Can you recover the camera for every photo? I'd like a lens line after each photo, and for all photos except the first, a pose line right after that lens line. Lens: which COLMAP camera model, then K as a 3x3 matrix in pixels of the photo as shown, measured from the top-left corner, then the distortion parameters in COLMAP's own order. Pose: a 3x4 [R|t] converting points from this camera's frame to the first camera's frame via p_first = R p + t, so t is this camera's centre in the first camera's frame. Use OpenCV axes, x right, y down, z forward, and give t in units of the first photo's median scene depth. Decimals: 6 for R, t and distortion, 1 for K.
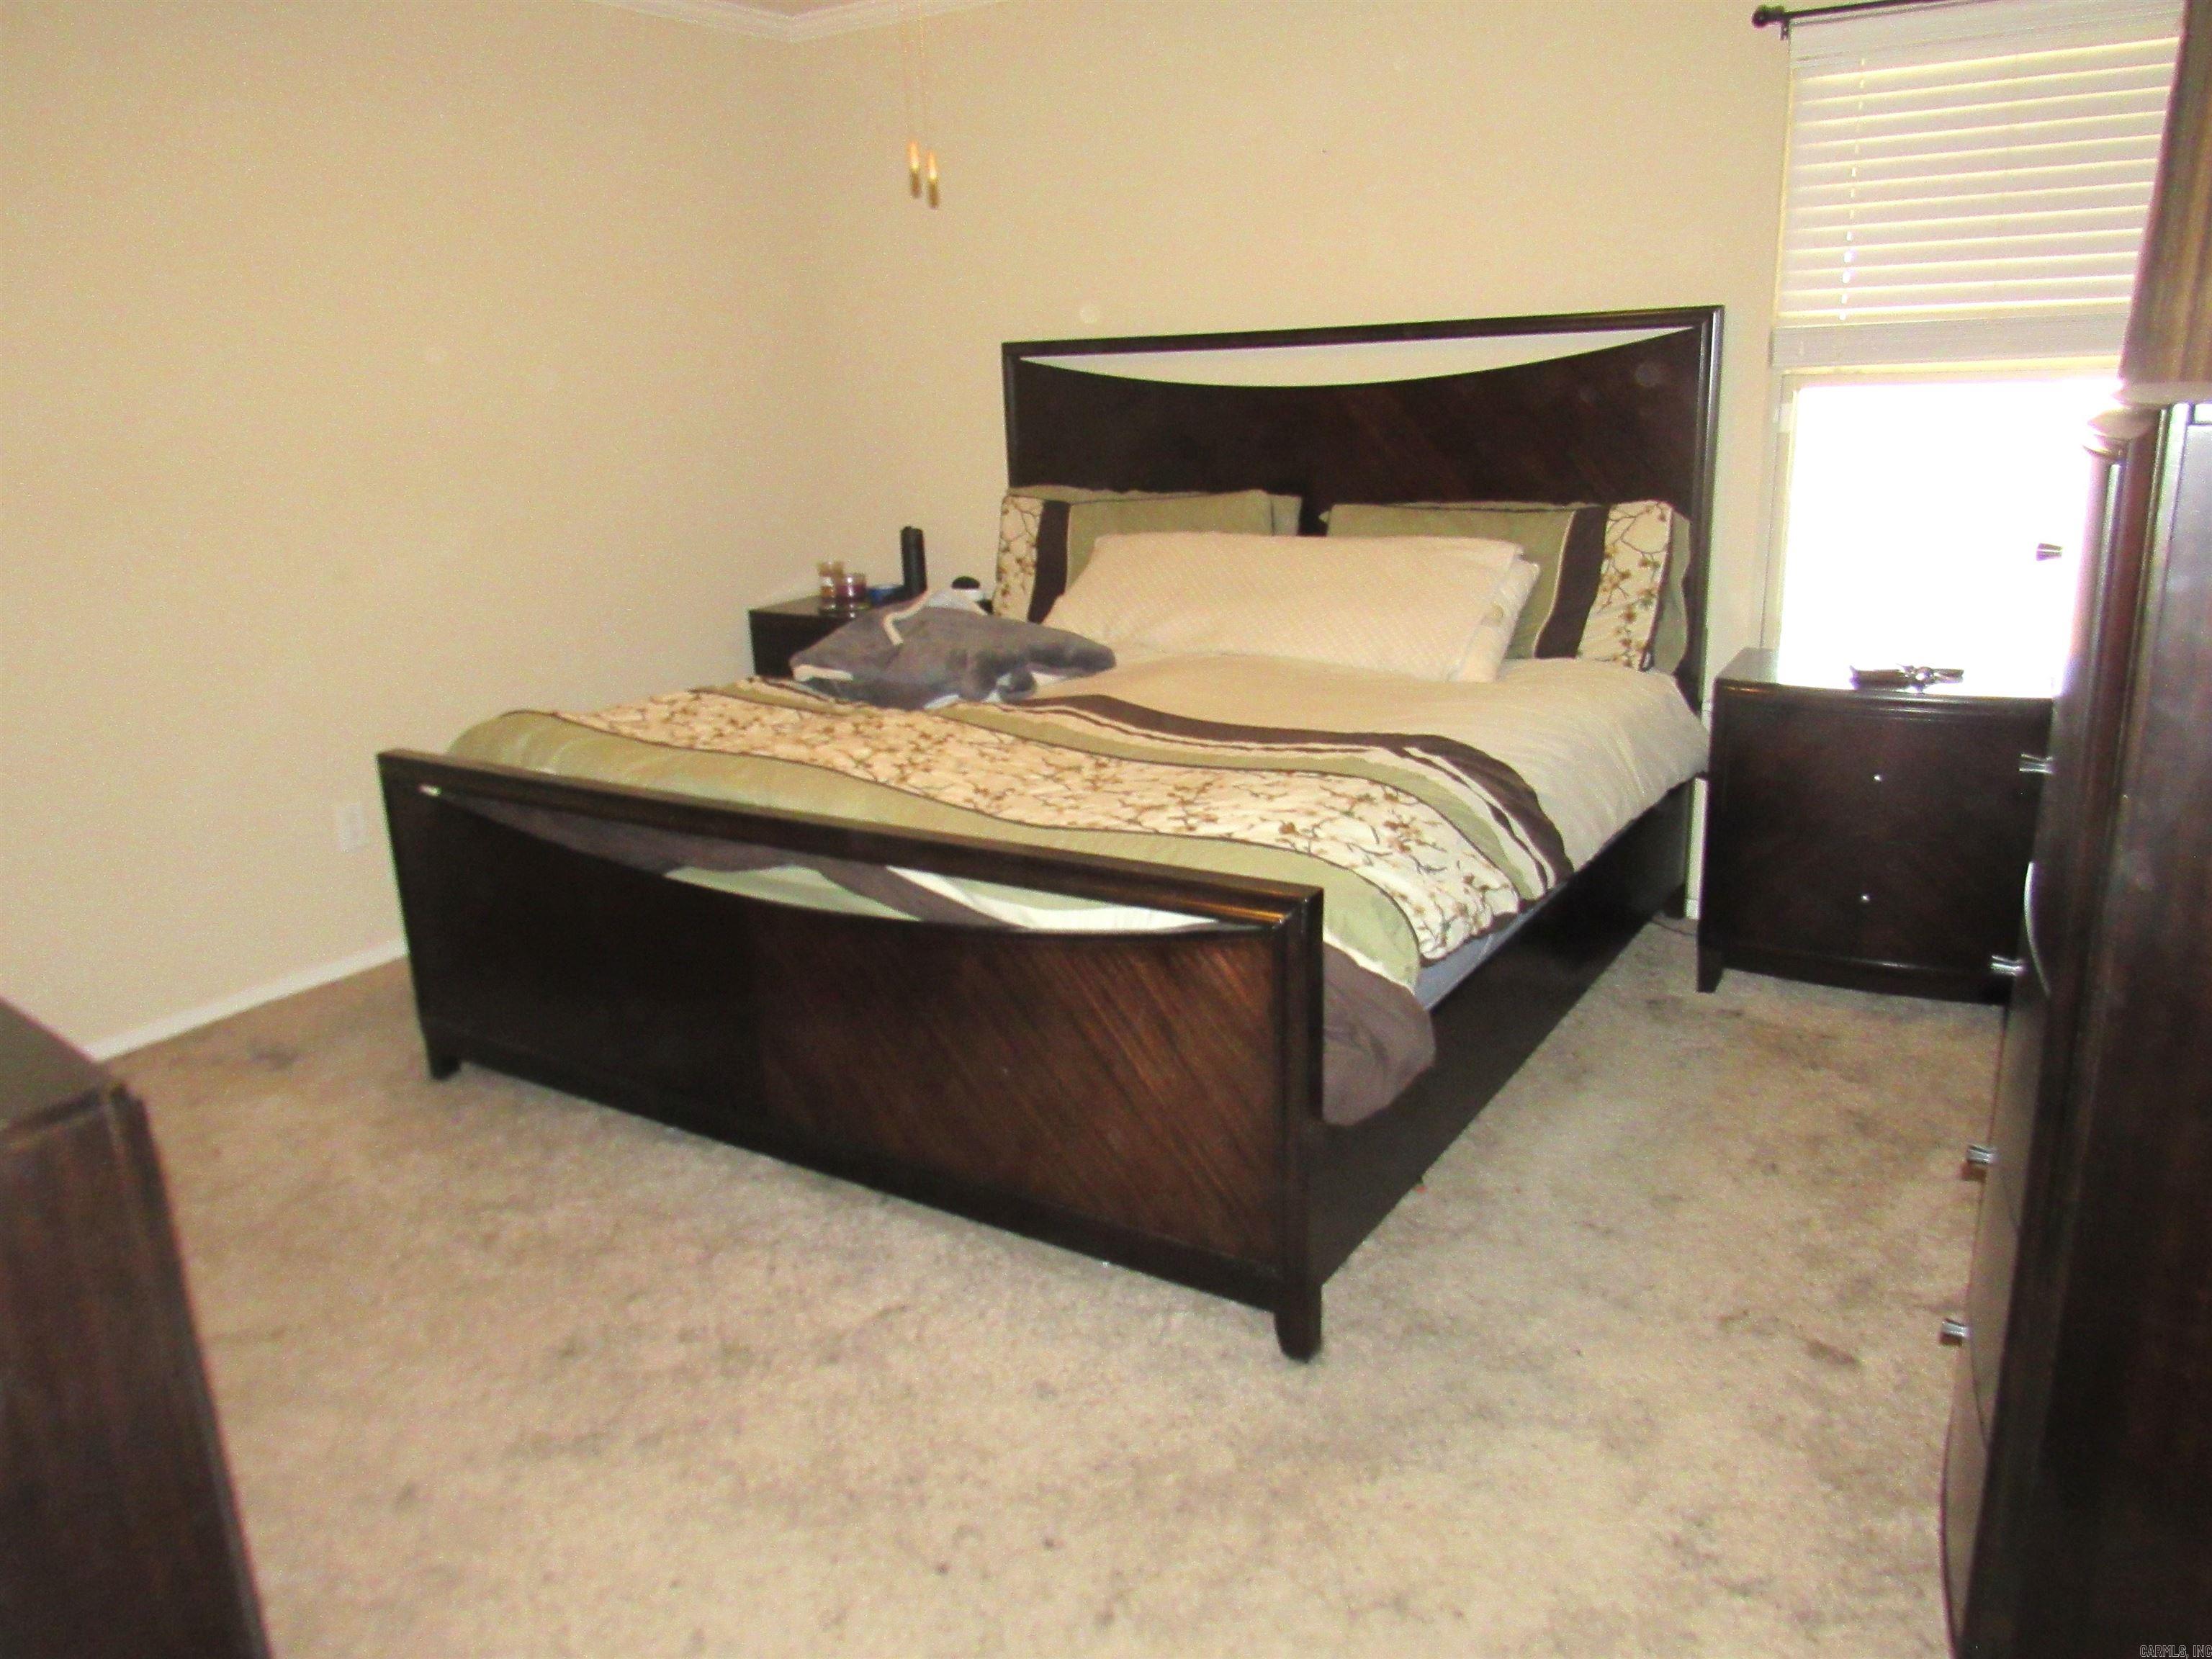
lens RADIAL K [[1579.6, 0, 1105.9], [0, 1579.6, 833.3], [0, 0, 1]] dist [-0.027376, 0.006481]
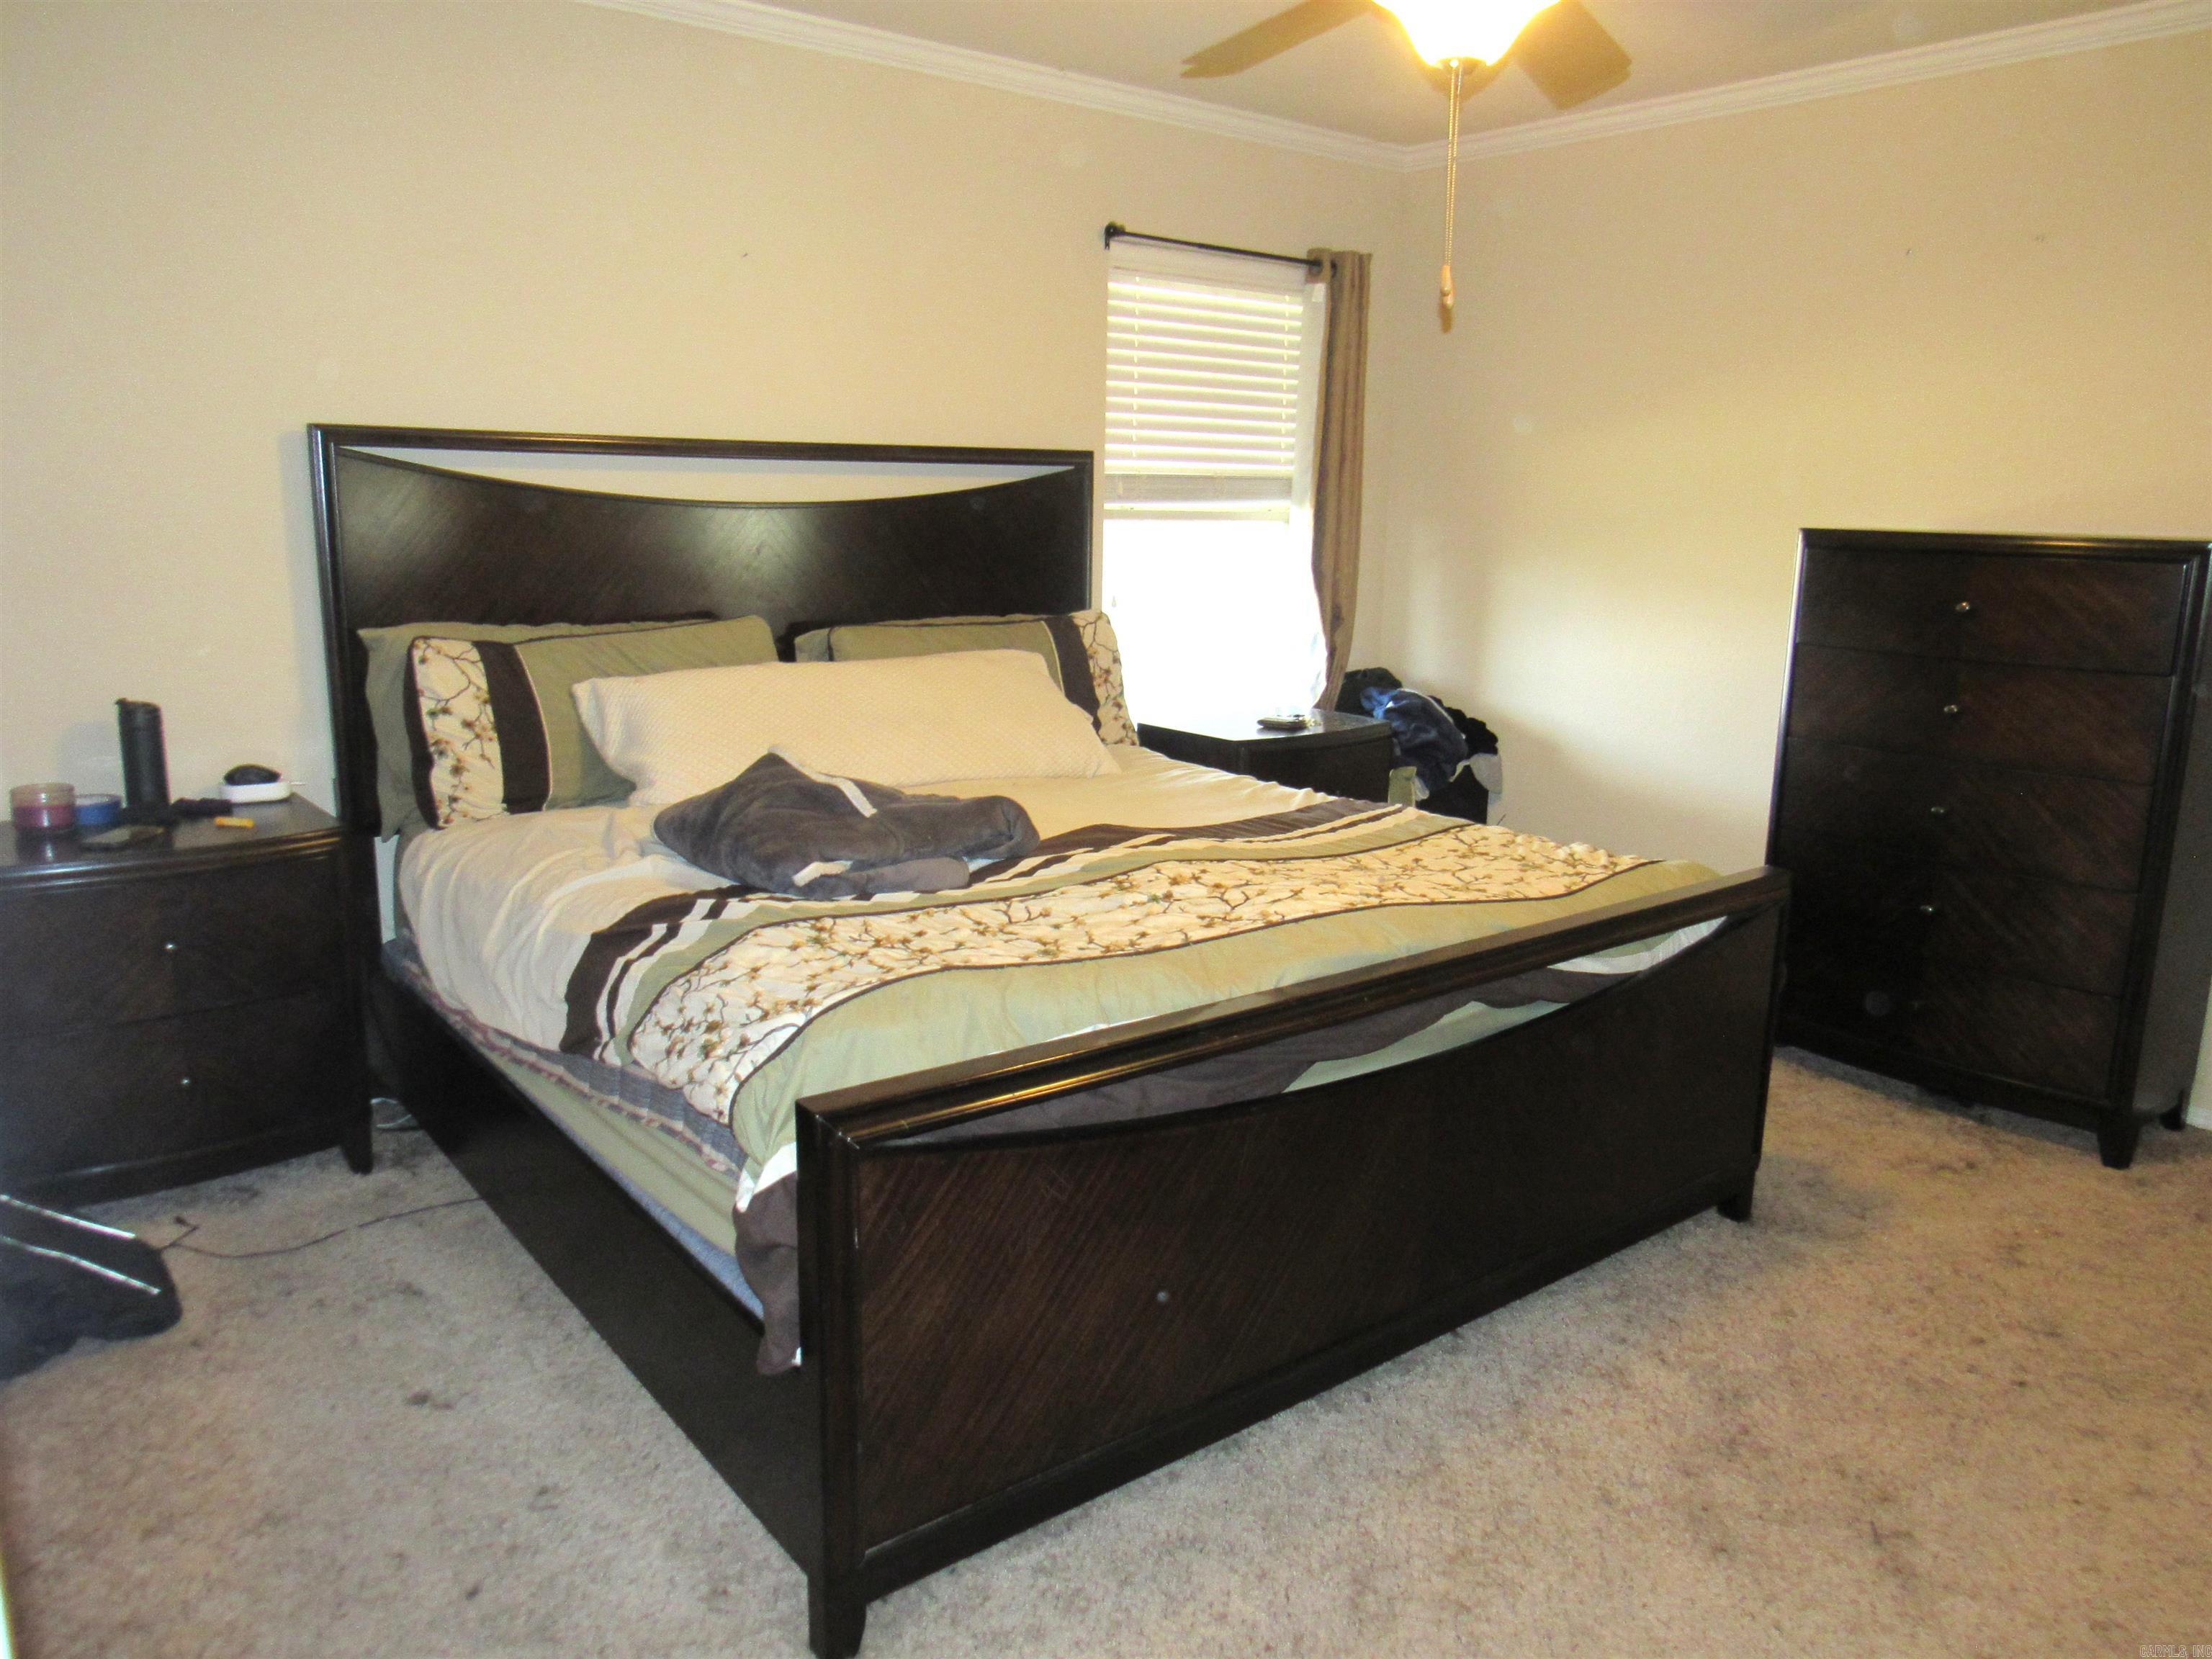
lens RADIAL K [[1579.6, 0, 1112.6], [0, 1579.6, 823.5], [0, 0, 1]] dist [-0.027376, 0.006481]
pose [[0.351455, -0.151903, 0.923799, -0.683316], [0.231319, 0.970244, 0.071537, -0.121129], [-0.907178, 0.188550, 0.376135, 0.503757]]
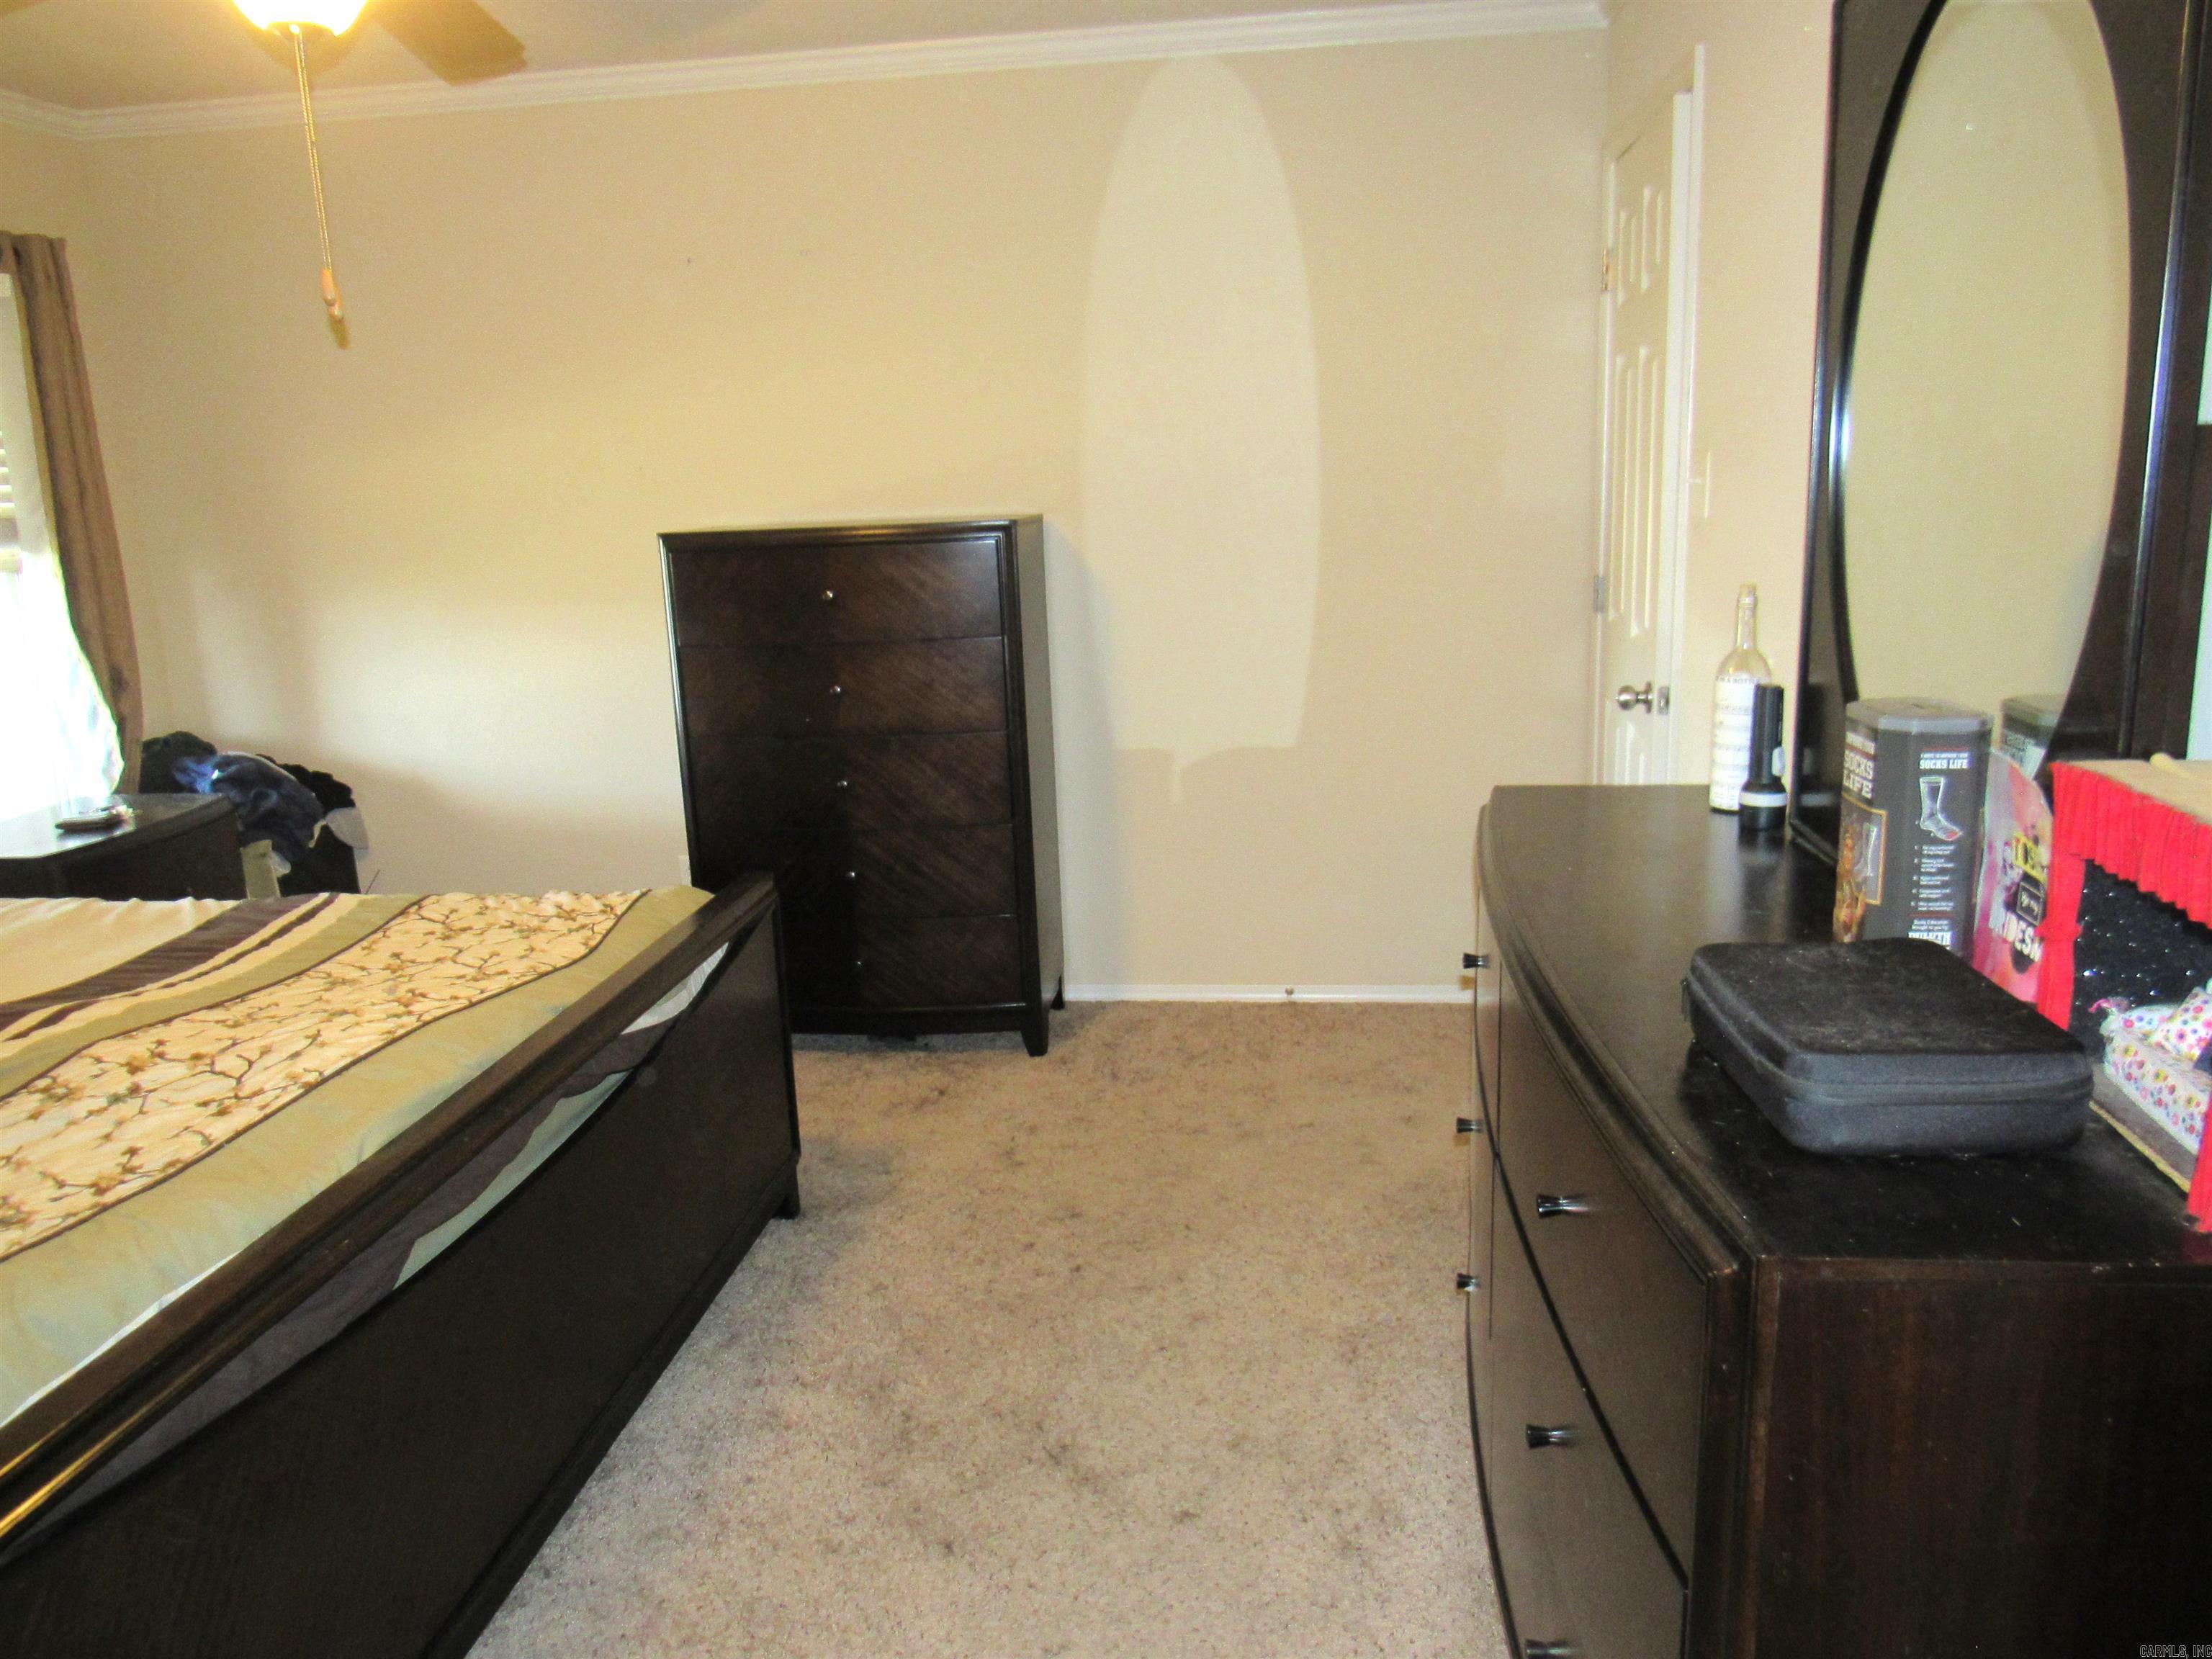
lens RADIAL K [[1579.6, 0, 1103.7], [0, 1579.6, 827.3], [0, 0, 1]] dist [-0.027376, 0.006481]
pose [[-0.403791, -0.153133, 0.901944, -0.637198], [0.306099, 0.906455, 0.290936, -0.161892], [-0.862123, 0.393561, -0.319145, 0.588349]]
